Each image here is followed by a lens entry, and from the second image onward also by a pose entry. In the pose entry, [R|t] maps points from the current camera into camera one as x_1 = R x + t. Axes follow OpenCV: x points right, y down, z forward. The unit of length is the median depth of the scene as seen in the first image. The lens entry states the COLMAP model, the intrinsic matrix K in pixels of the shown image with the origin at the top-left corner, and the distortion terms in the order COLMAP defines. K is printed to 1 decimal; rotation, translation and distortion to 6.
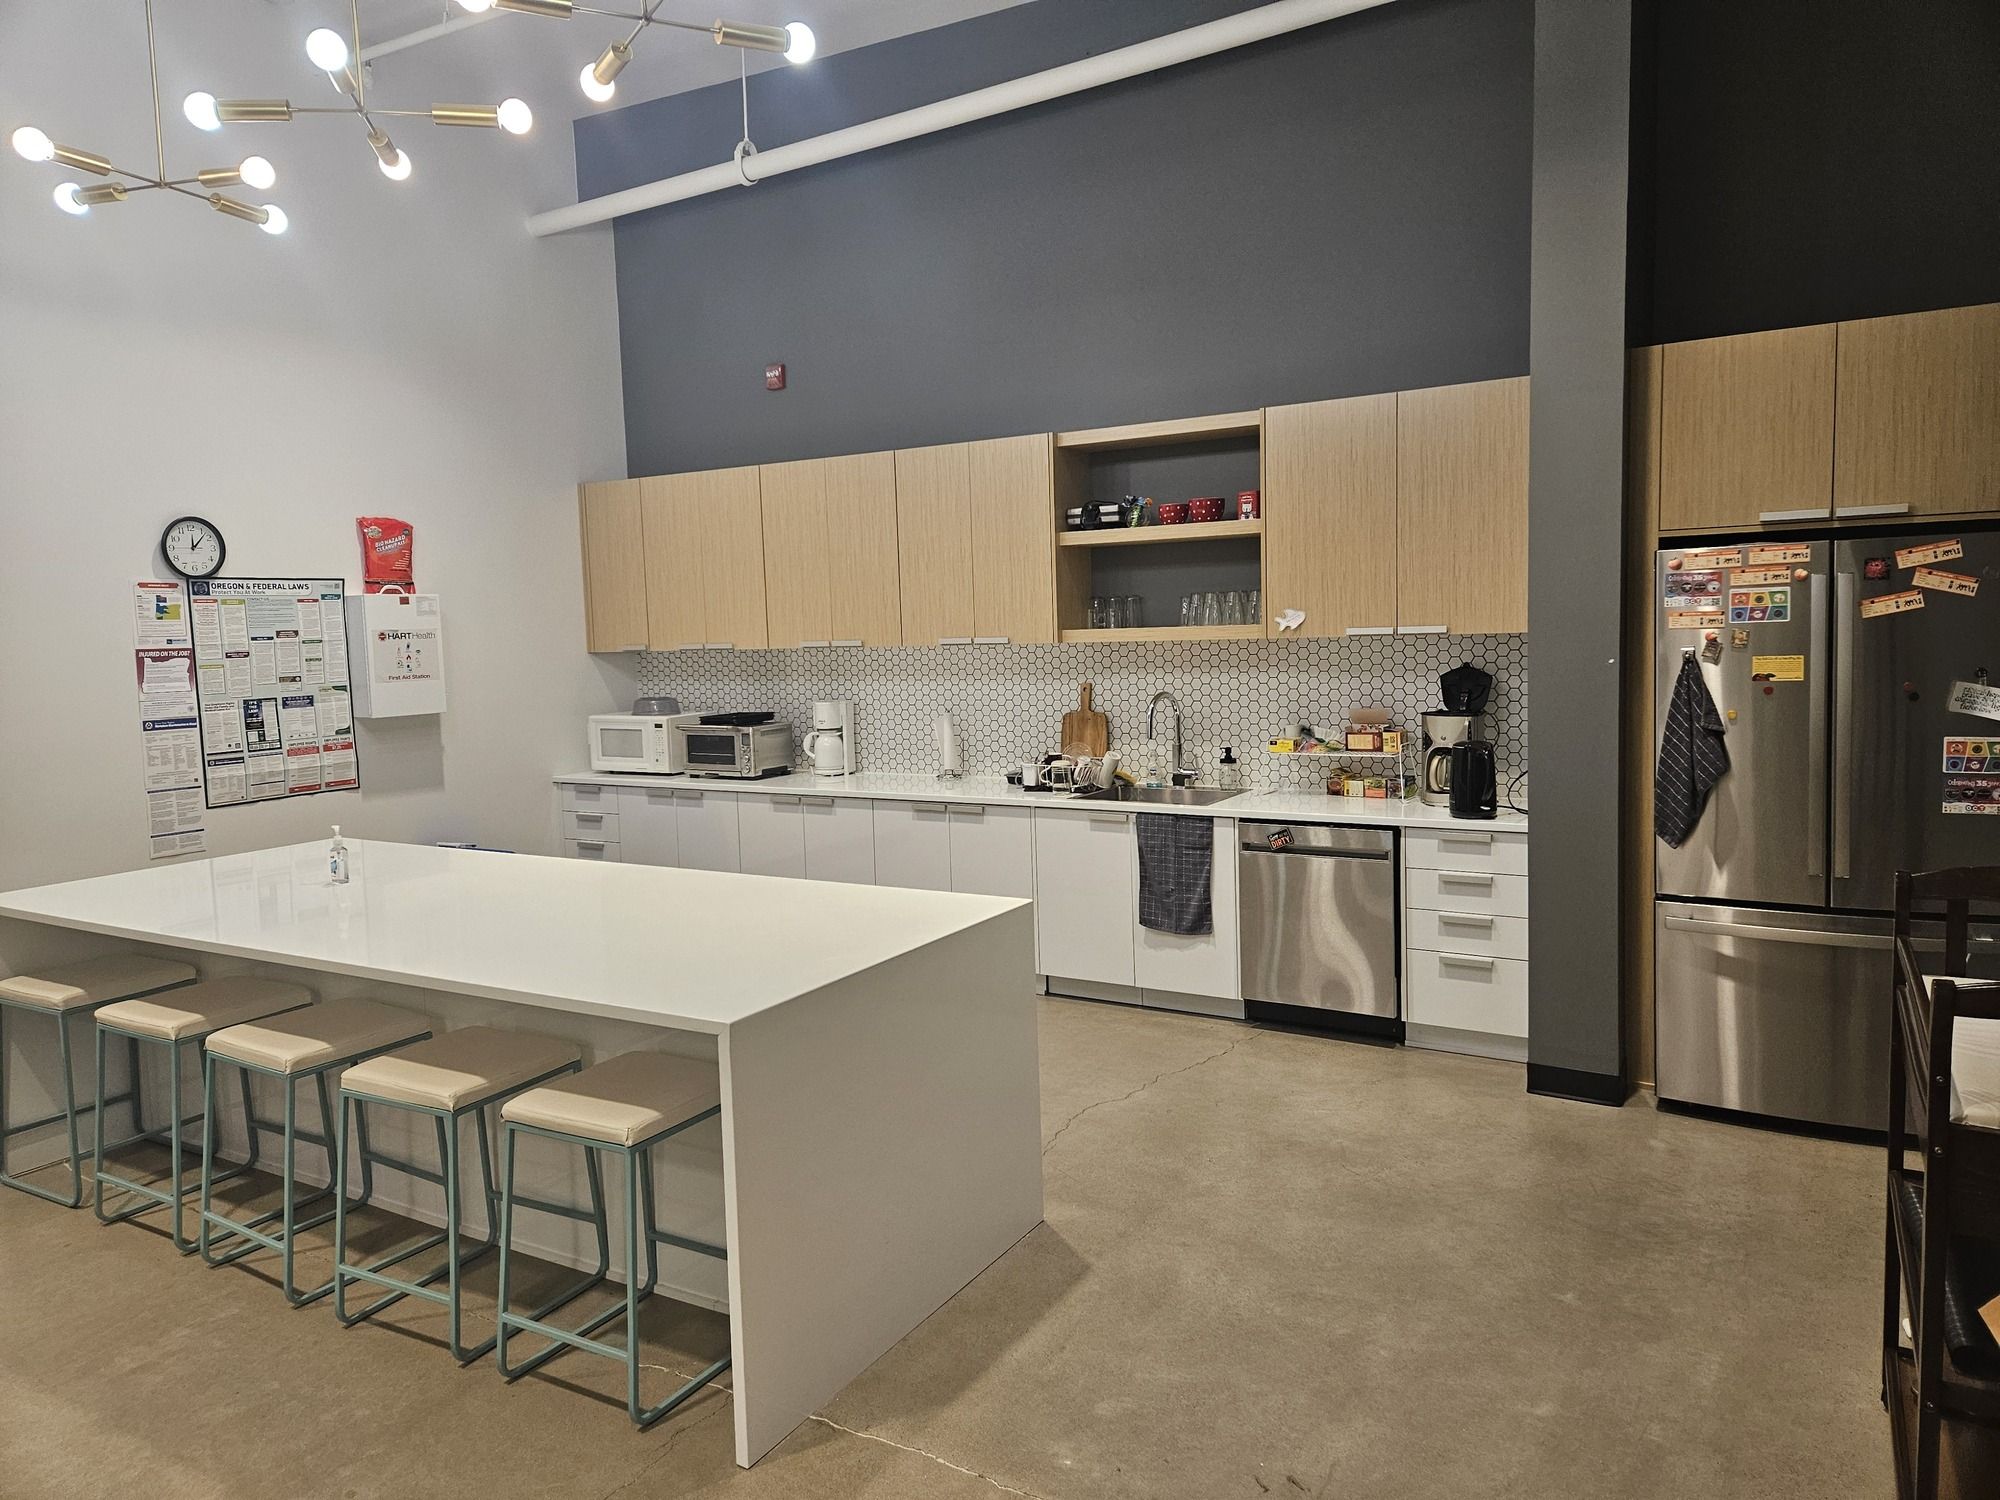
lens RADIAL K [[1345.4, 0, 1000.0], [0, 1345.4, 750.0], [0, 0, 1]] dist [0.065591, -0.001821]
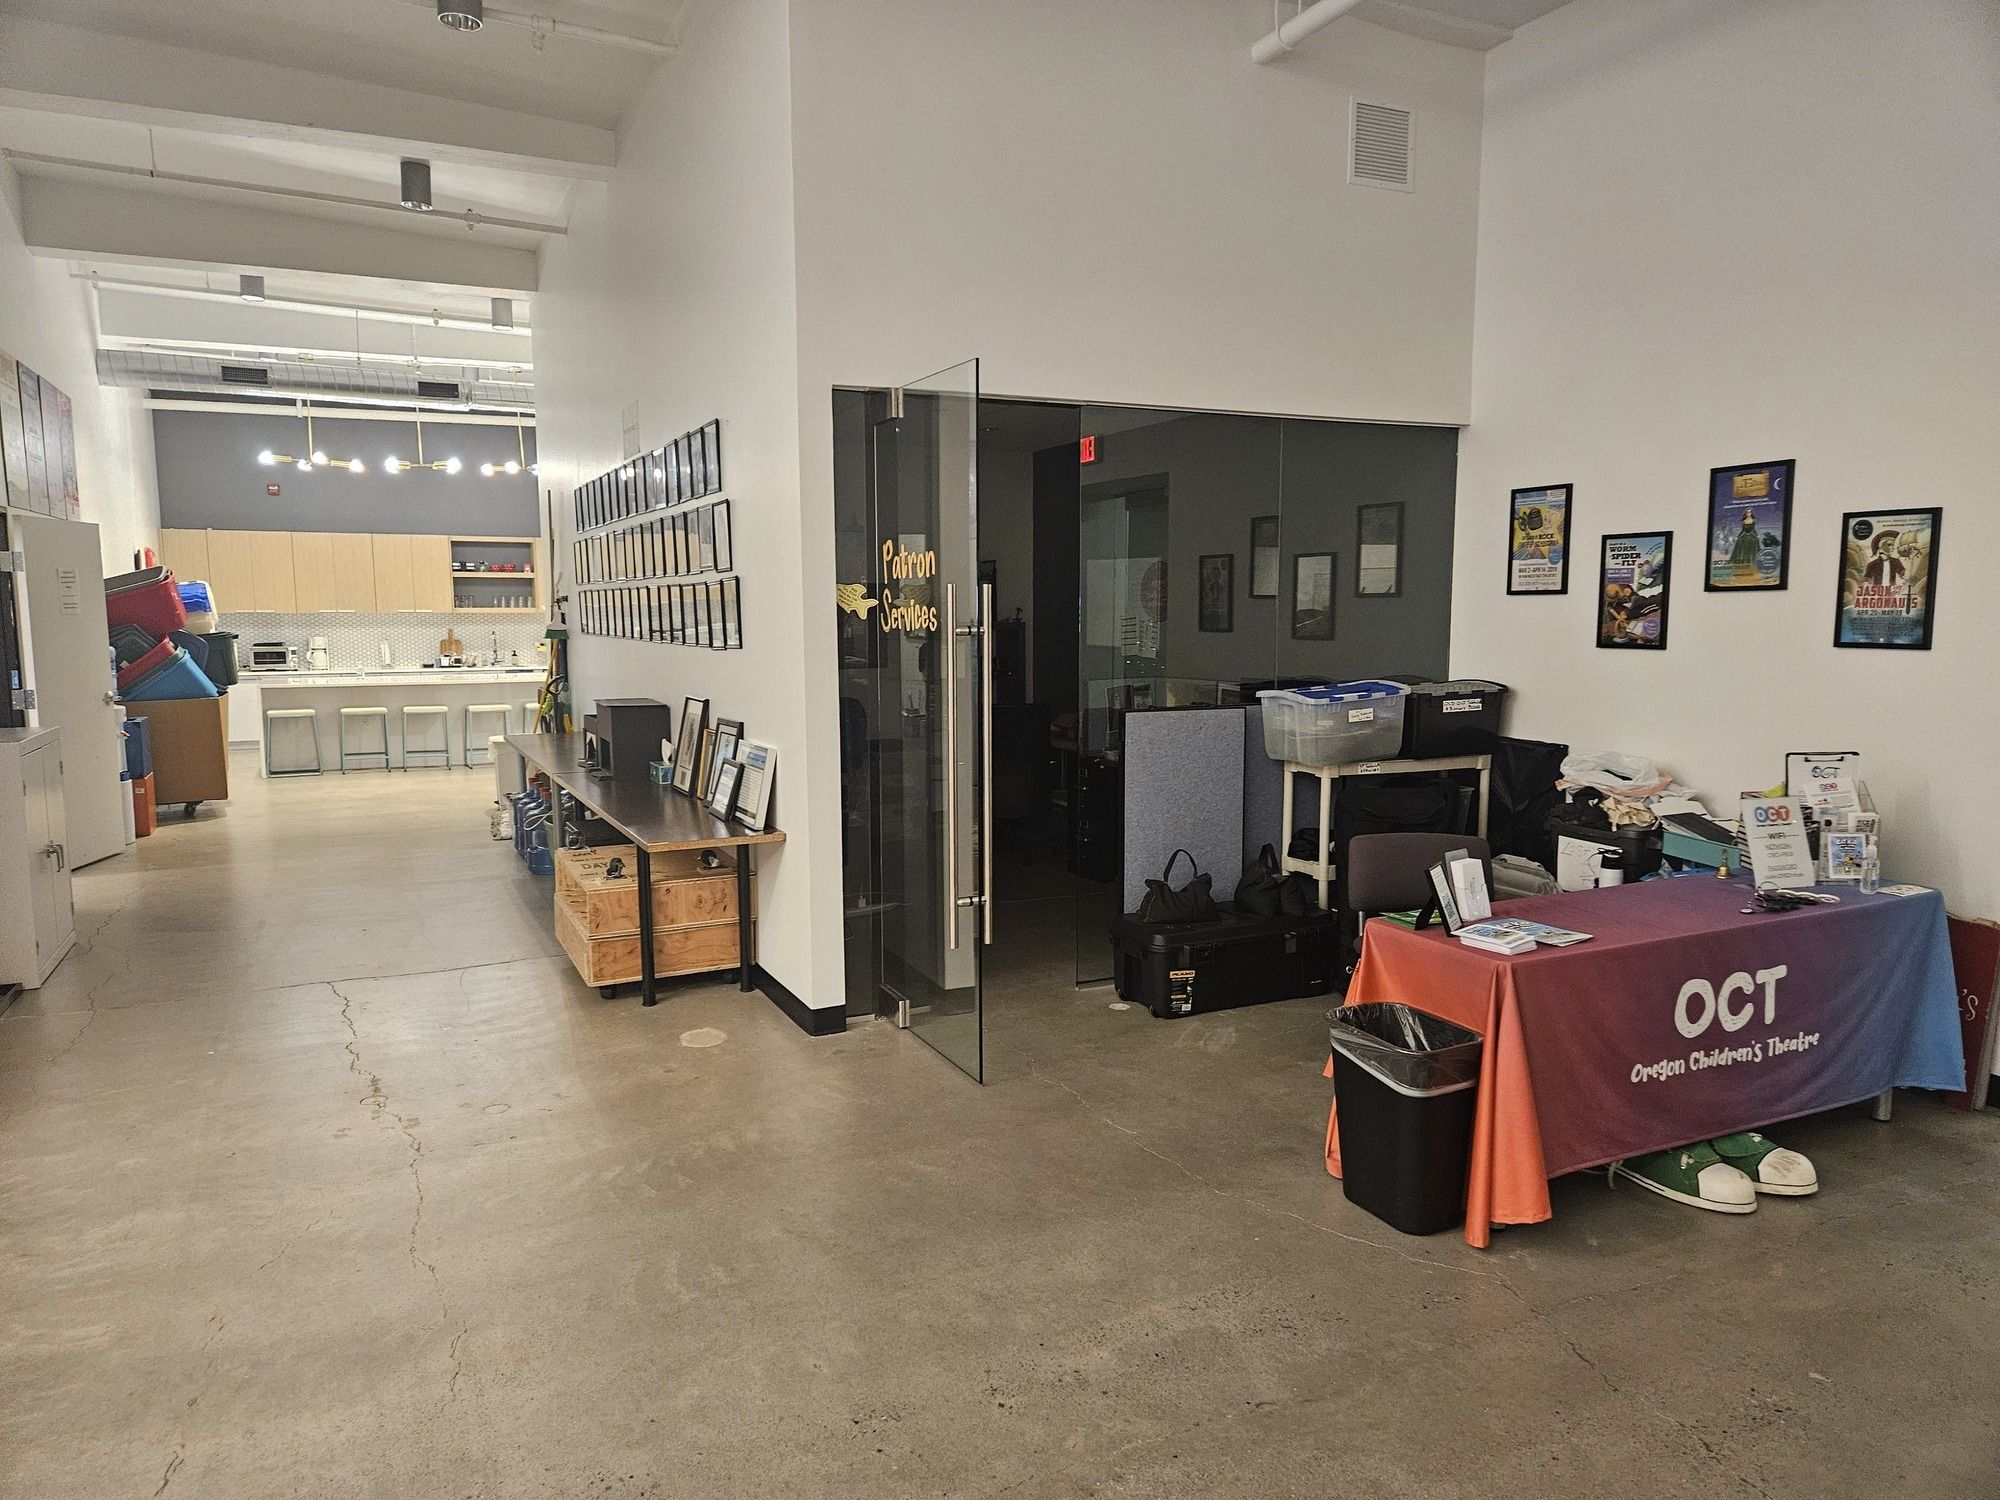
lens RADIAL K [[1345.4, 0, 1000.0], [0, 1345.4, 750.0], [0, 0, 1]] dist [0.065591, -0.001821]
pose [[0.554226, -0.065083, 0.829818, -1.646488], [0.063991, 0.997320, 0.035481, 0.170363], [-0.829903, 0.033436, 0.556905, -1.436892]]
